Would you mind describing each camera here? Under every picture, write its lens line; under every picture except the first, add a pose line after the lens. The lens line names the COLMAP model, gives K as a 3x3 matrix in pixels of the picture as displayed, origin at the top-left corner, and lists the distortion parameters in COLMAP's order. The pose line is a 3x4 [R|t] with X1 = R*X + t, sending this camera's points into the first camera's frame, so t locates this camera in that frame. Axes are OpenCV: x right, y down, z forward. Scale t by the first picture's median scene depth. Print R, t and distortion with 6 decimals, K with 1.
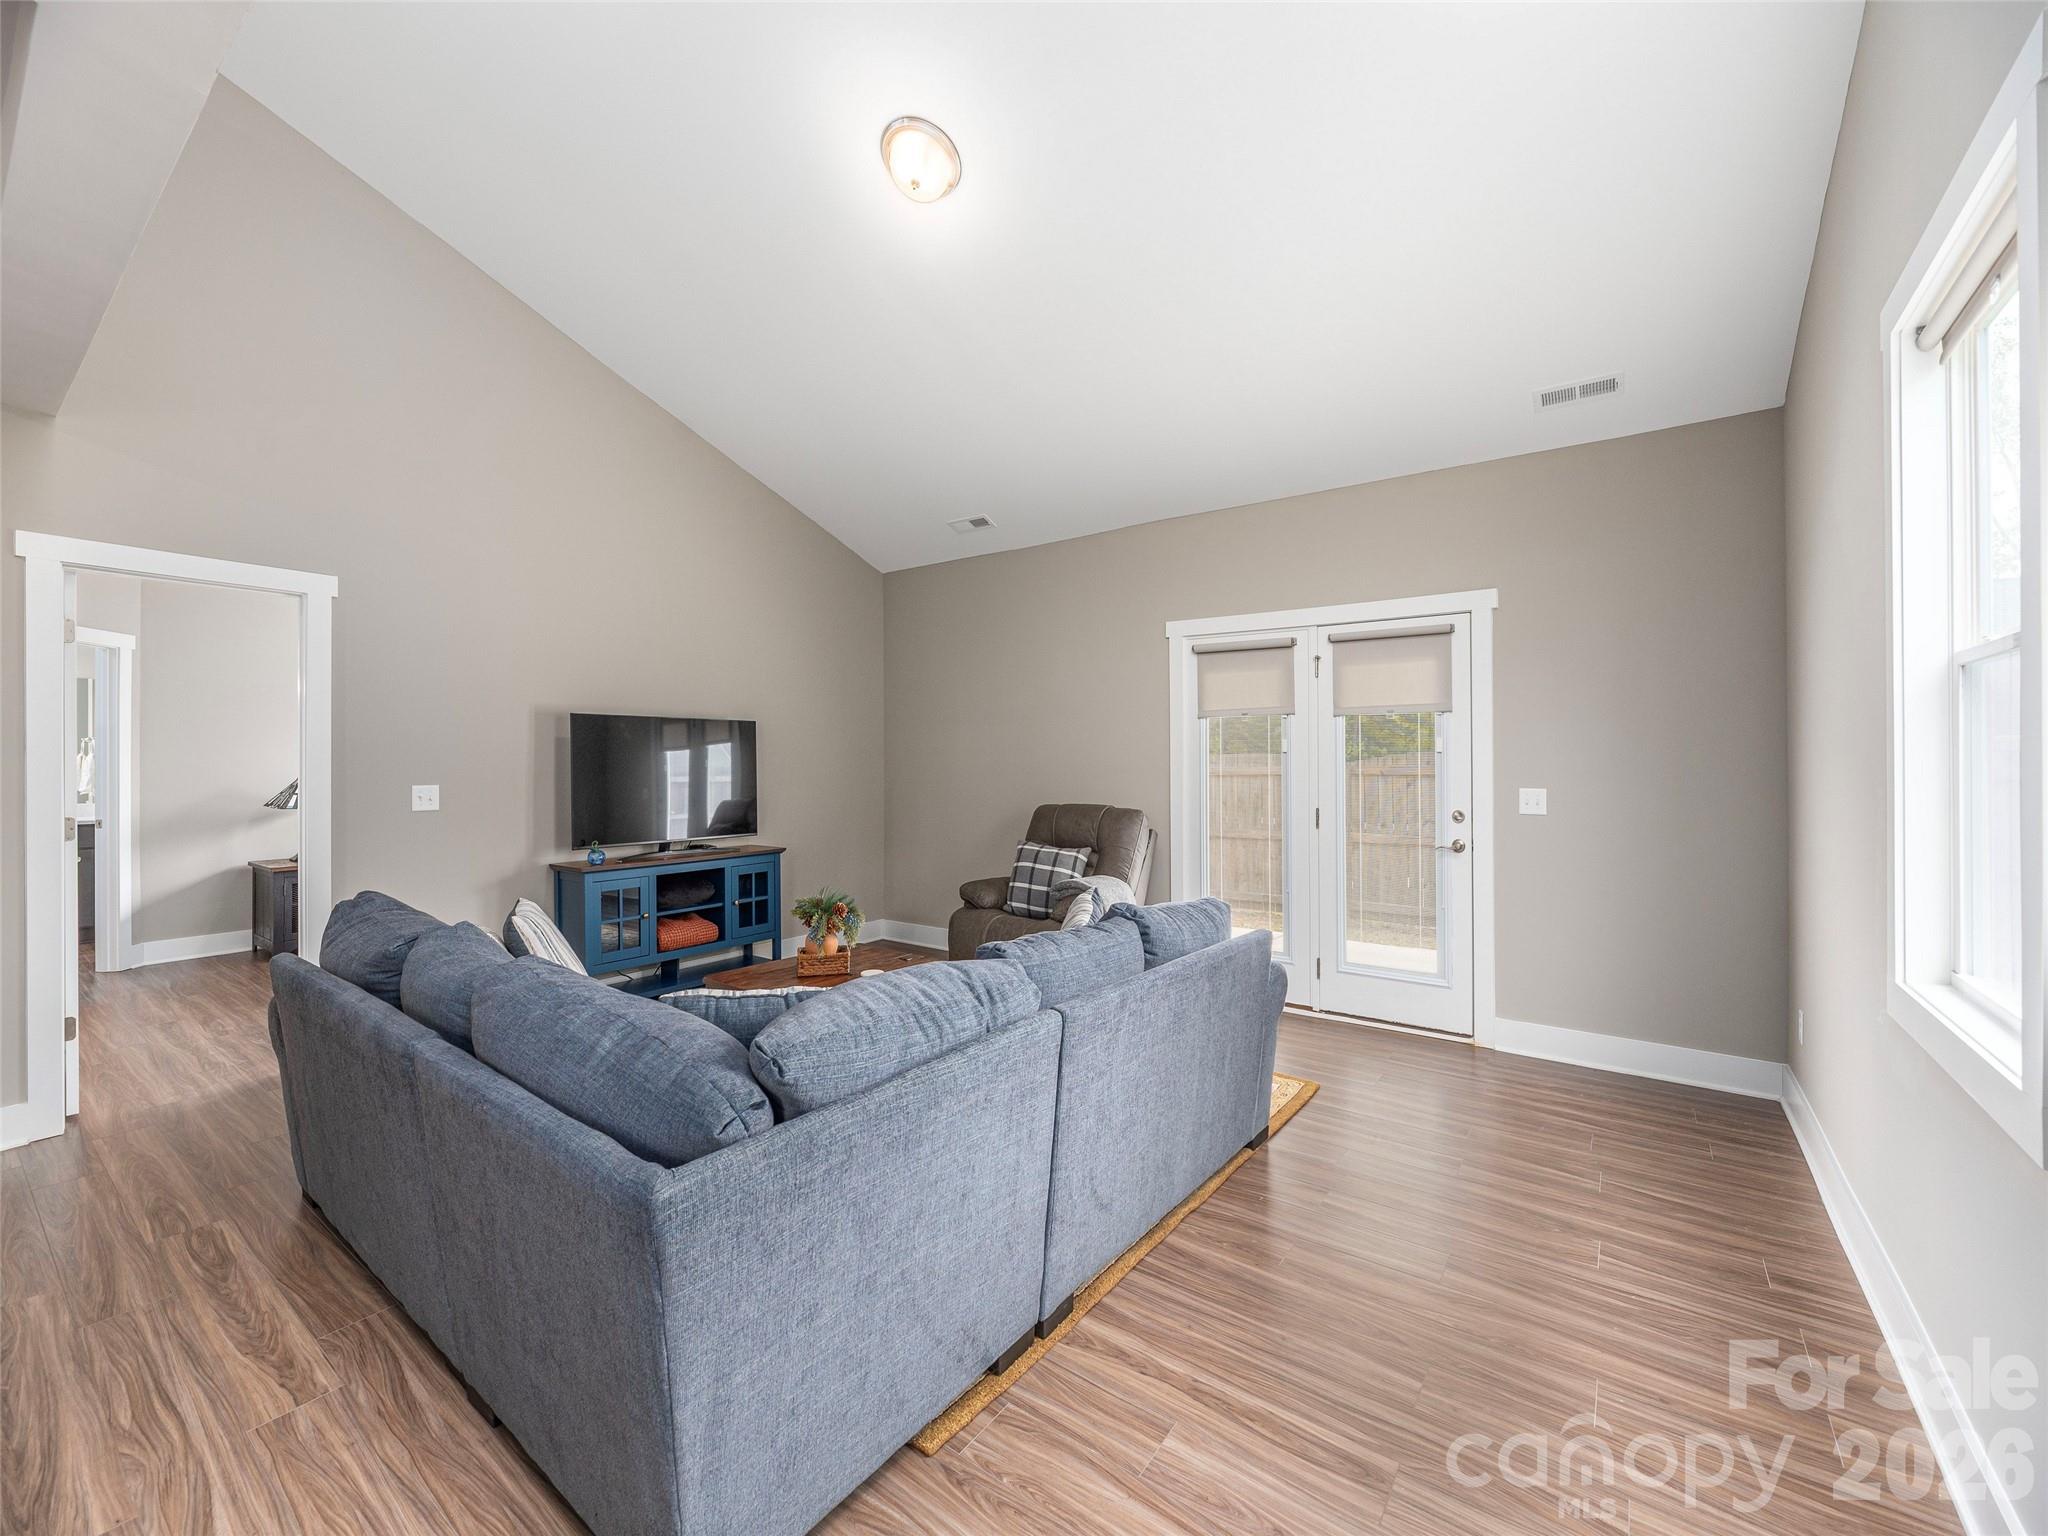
lens RADIAL K [[838.5, 0, 1019.9], [0, 838.5, 755.0], [0, 0, 1]] dist [-0.008524, 0.000505]
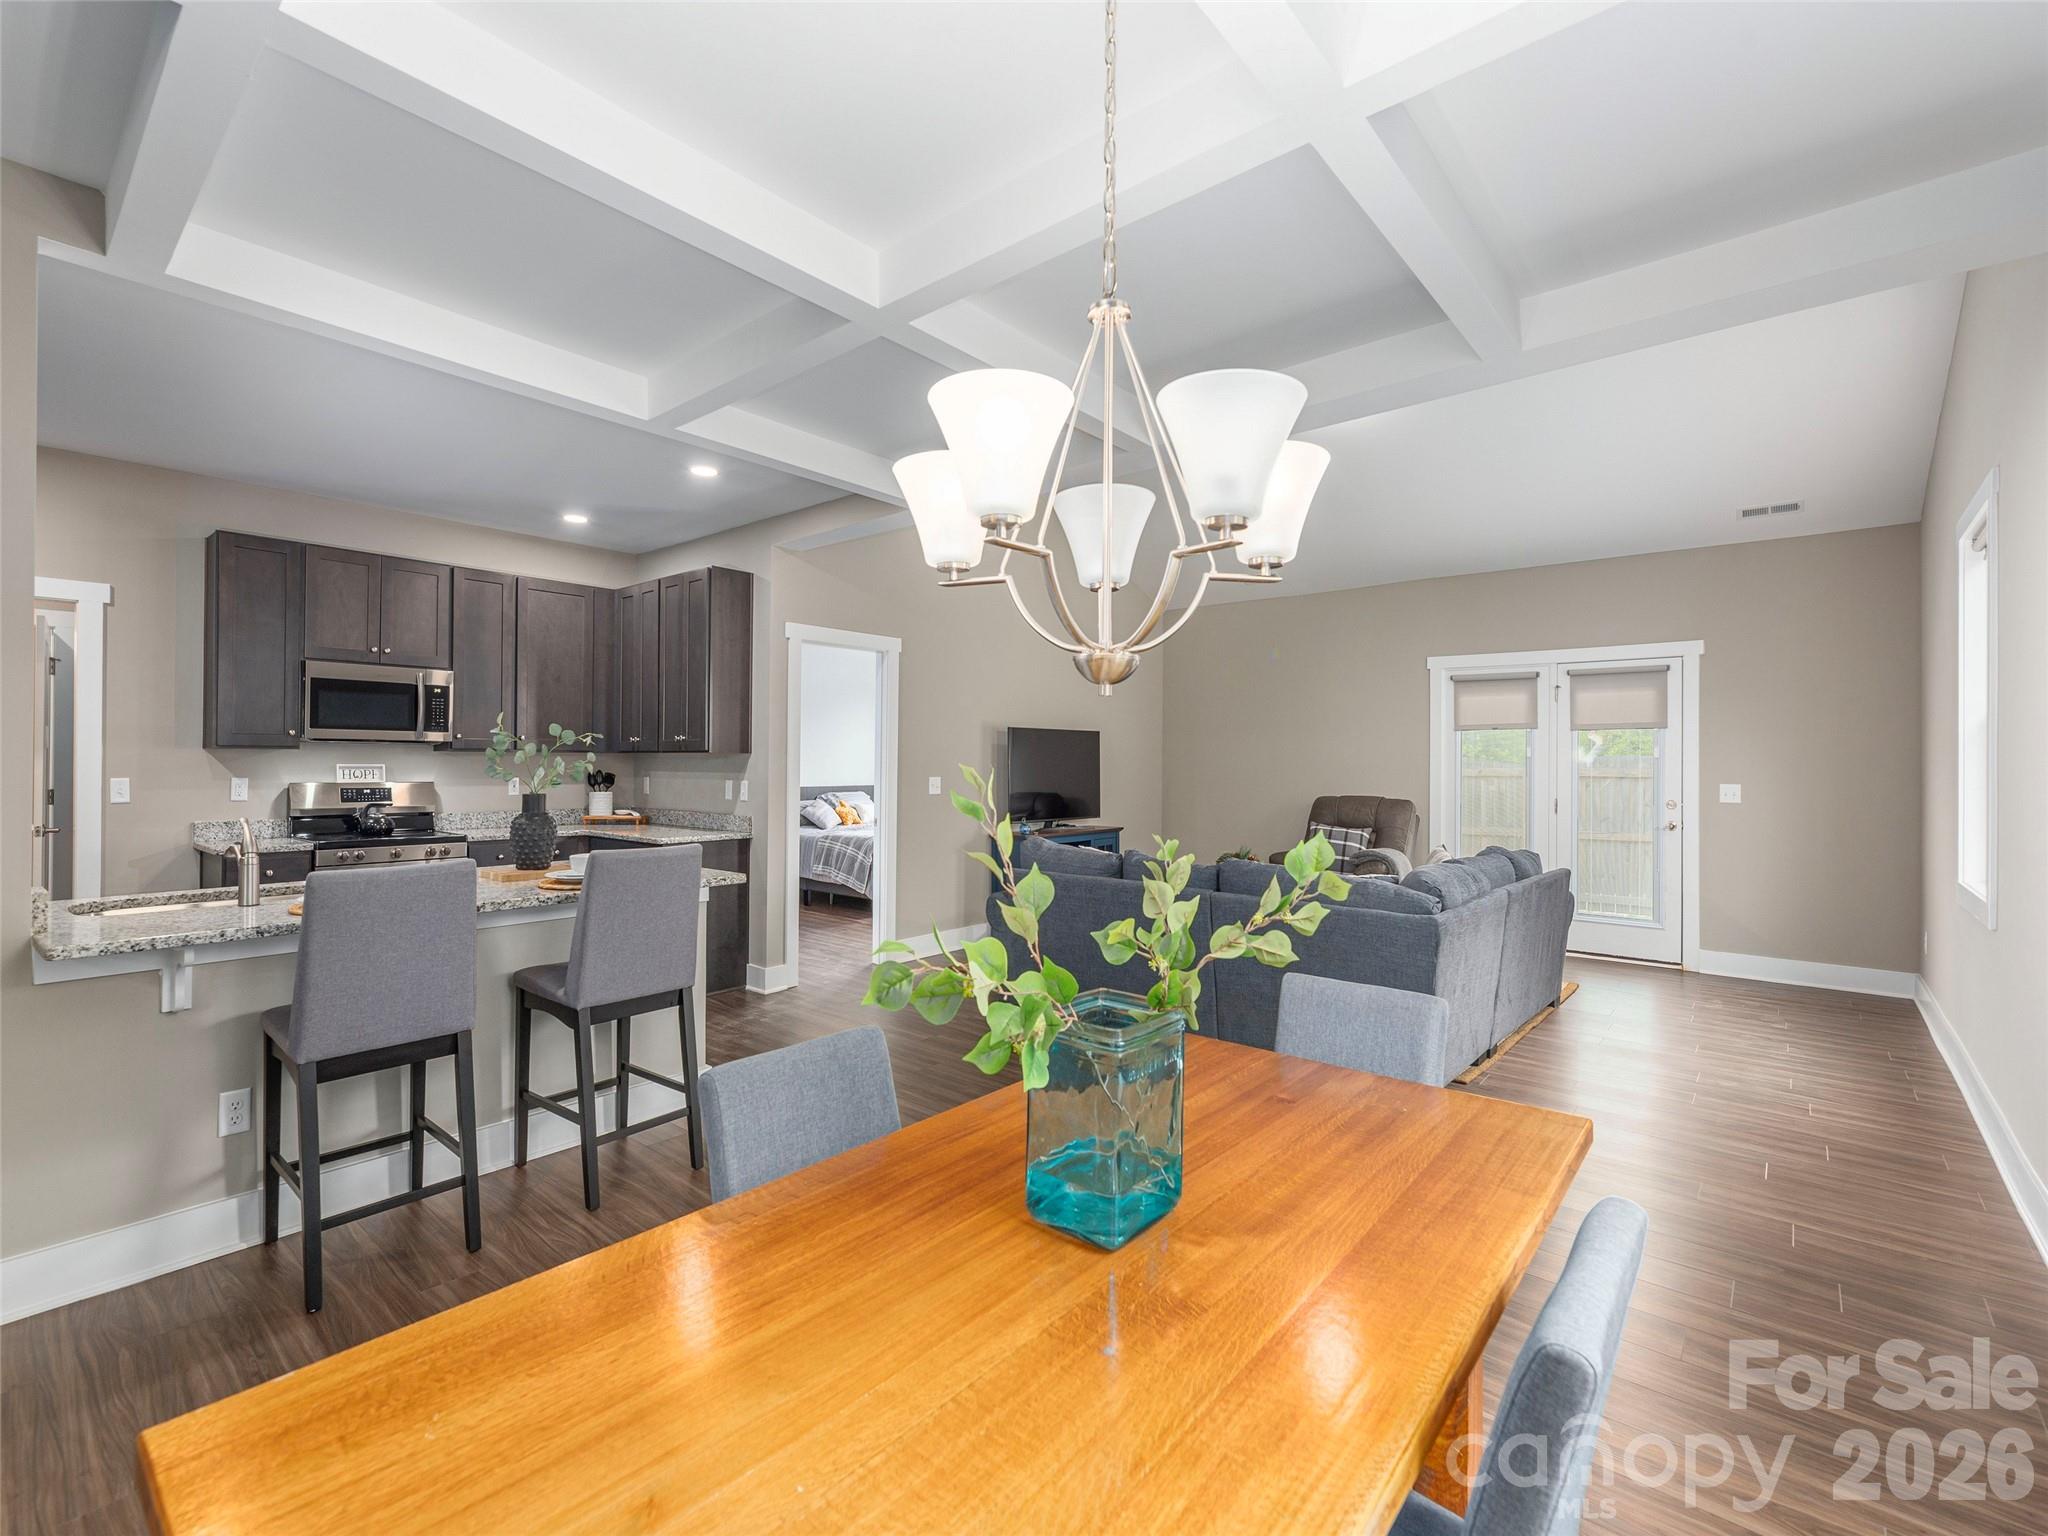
lens RADIAL K [[917.0, 0, 1017.7], [0, 917.0, 759.0], [0, 0, 1]] dist [-0.001925, -0.000230]
pose [[0.997497, 0.005211, -0.070519, -0.447762], [-0.004924, 0.999979, 0.004233, -0.002984], [0.070539, -0.003875, 0.997501, -0.585947]]
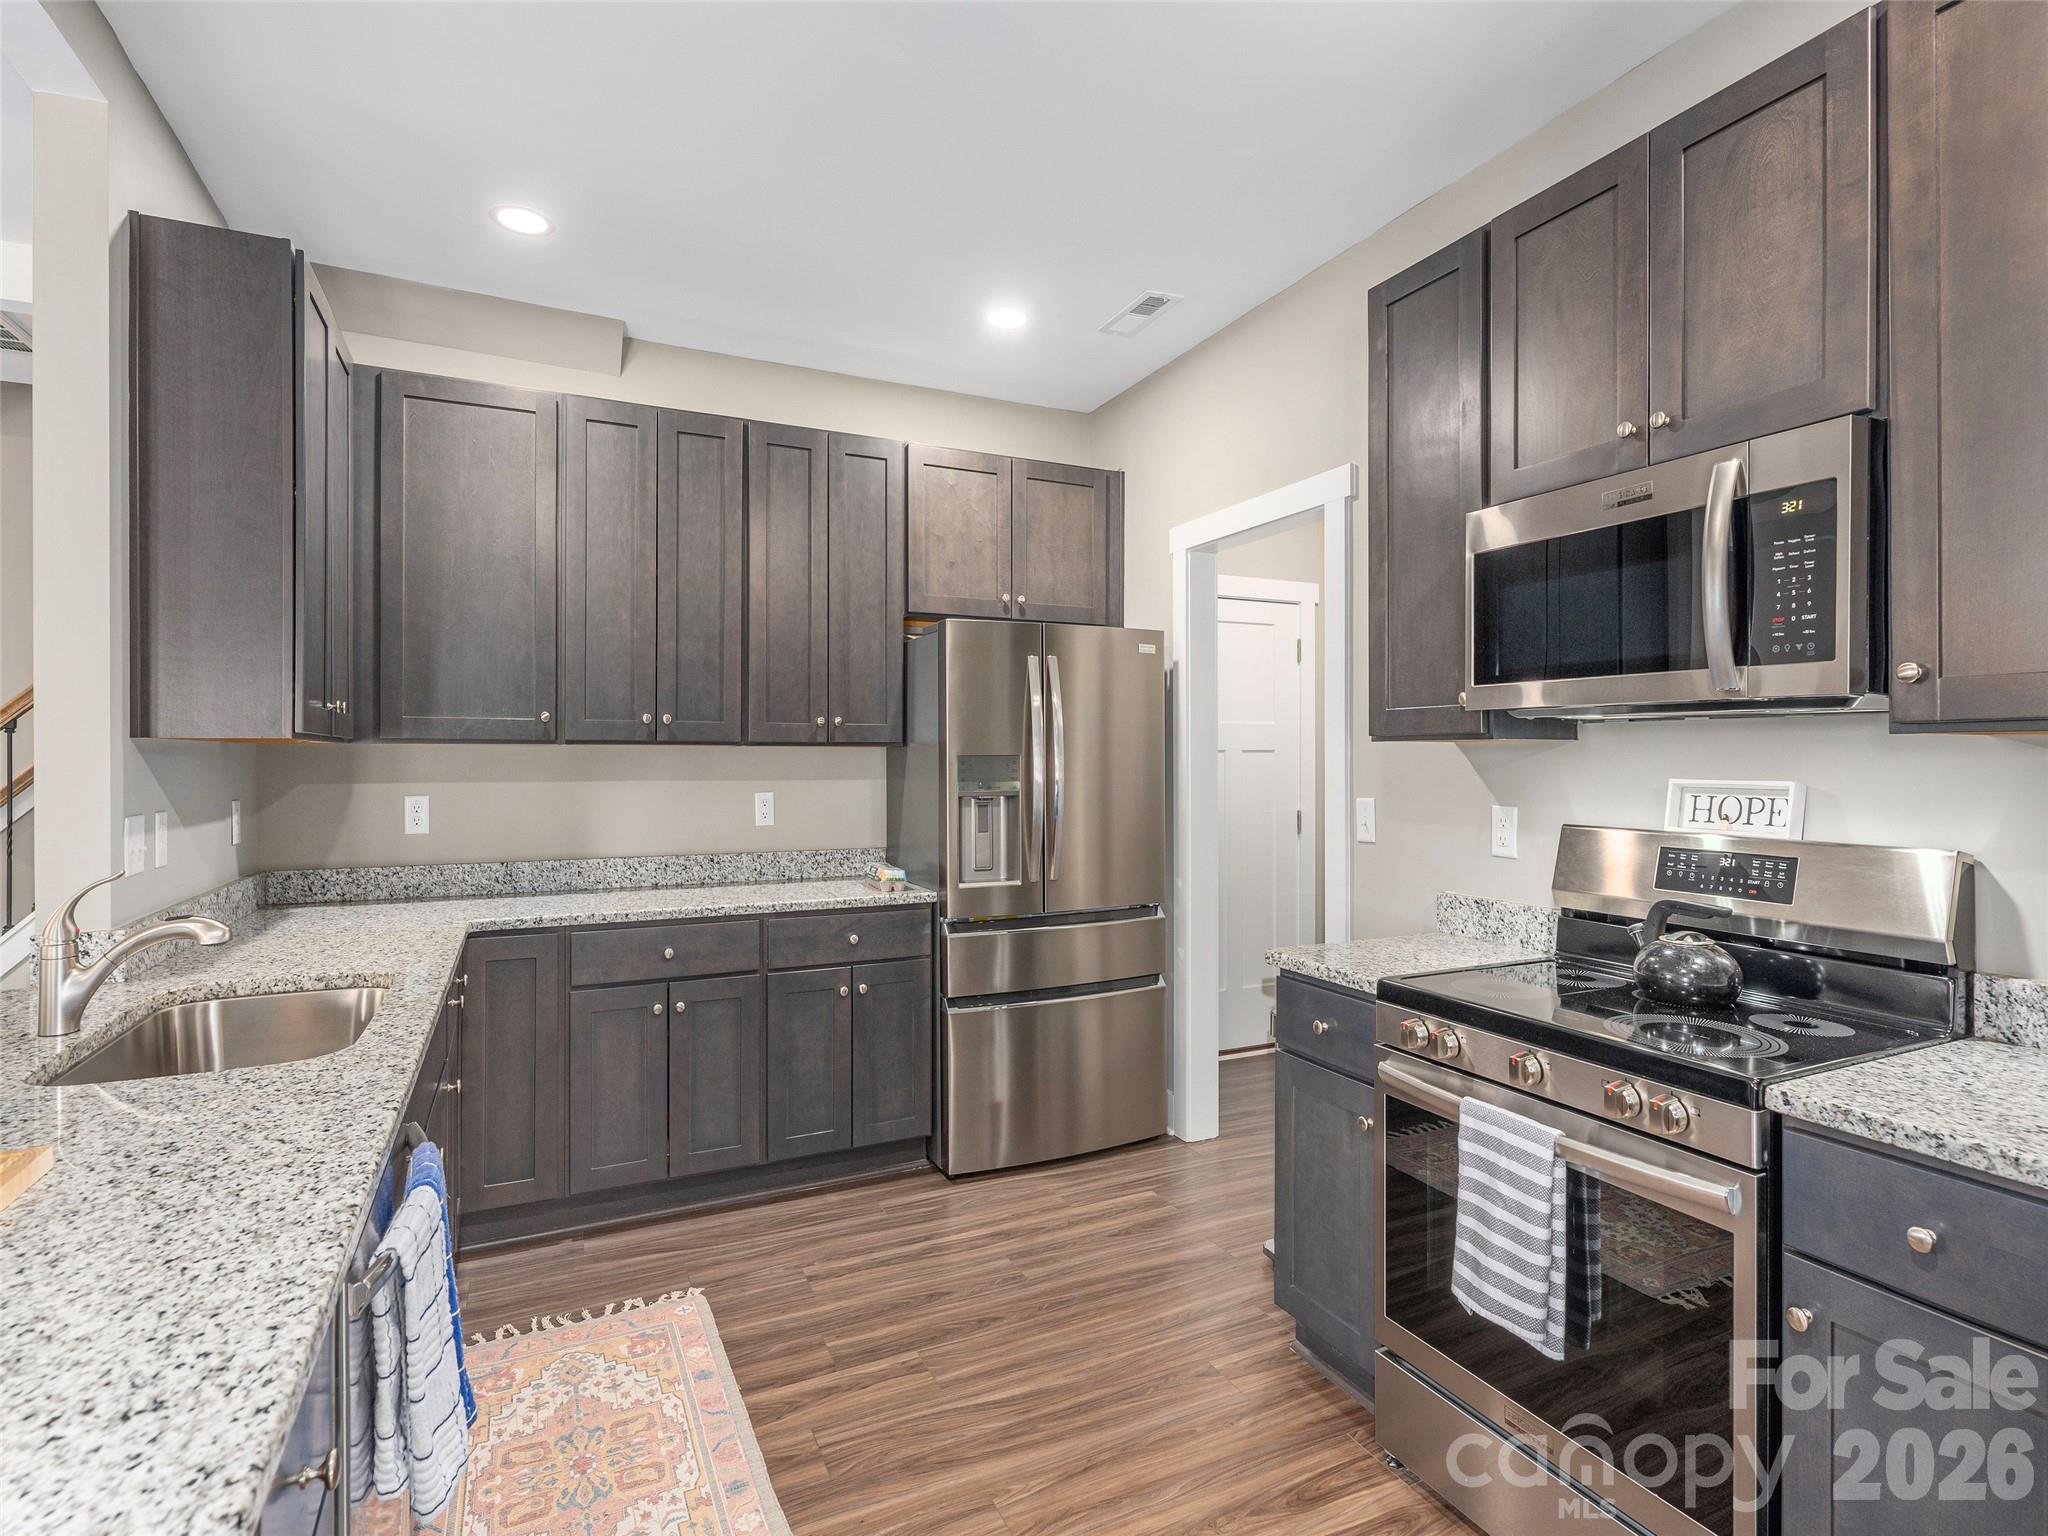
lens RADIAL K [[1027.0, 0, 1014.7], [0, 1027.0, 757.6], [0, 0, 1]] dist [0.002930, -0.000396]
pose [[-0.479636, -0.003247, -0.877461, -0.873393], [0.001787, 0.999987, -0.004677, 0.005202], [0.877466, -0.003812, -0.479624, 0.563116]]
